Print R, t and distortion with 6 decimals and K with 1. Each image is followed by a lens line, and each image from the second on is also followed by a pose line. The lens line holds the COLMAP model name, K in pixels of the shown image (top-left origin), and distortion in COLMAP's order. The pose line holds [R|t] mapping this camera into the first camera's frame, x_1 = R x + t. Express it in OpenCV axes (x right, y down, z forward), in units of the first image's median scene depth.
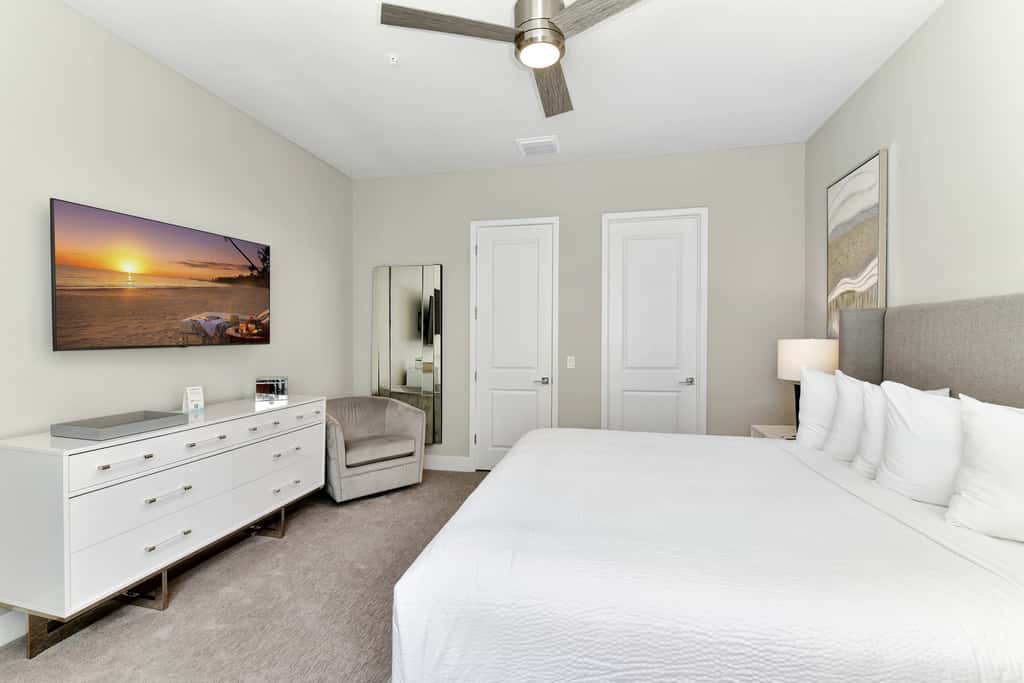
lens RADIAL K [[449.6, 0, 512.0], [0, 449.6, 341.5], [0, 0, 1]] dist [0.000508, 0.000019]
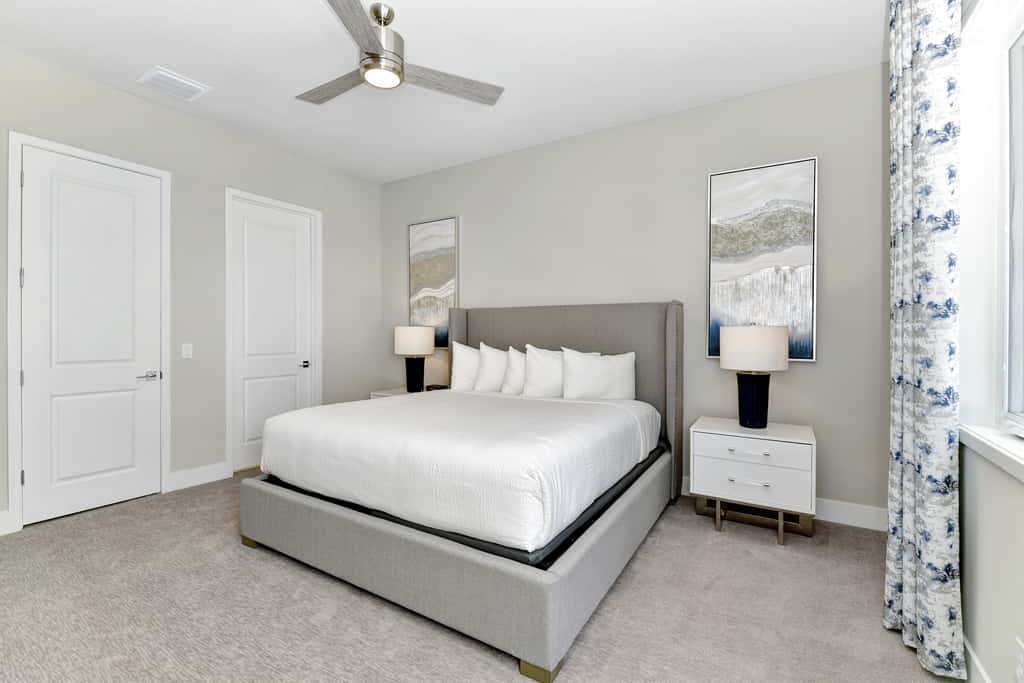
lens RADIAL K [[449.6, 0, 512.0], [0, 449.6, 341.5], [0, 0, 1]] dist [0.000508, 0.000019]
pose [[0.324746, -0.016513, 0.945657, -0.599658], [-0.002215, 0.999832, 0.018219, 0.015945], [-0.945799, -0.008011, 0.324655, 0.187310]]
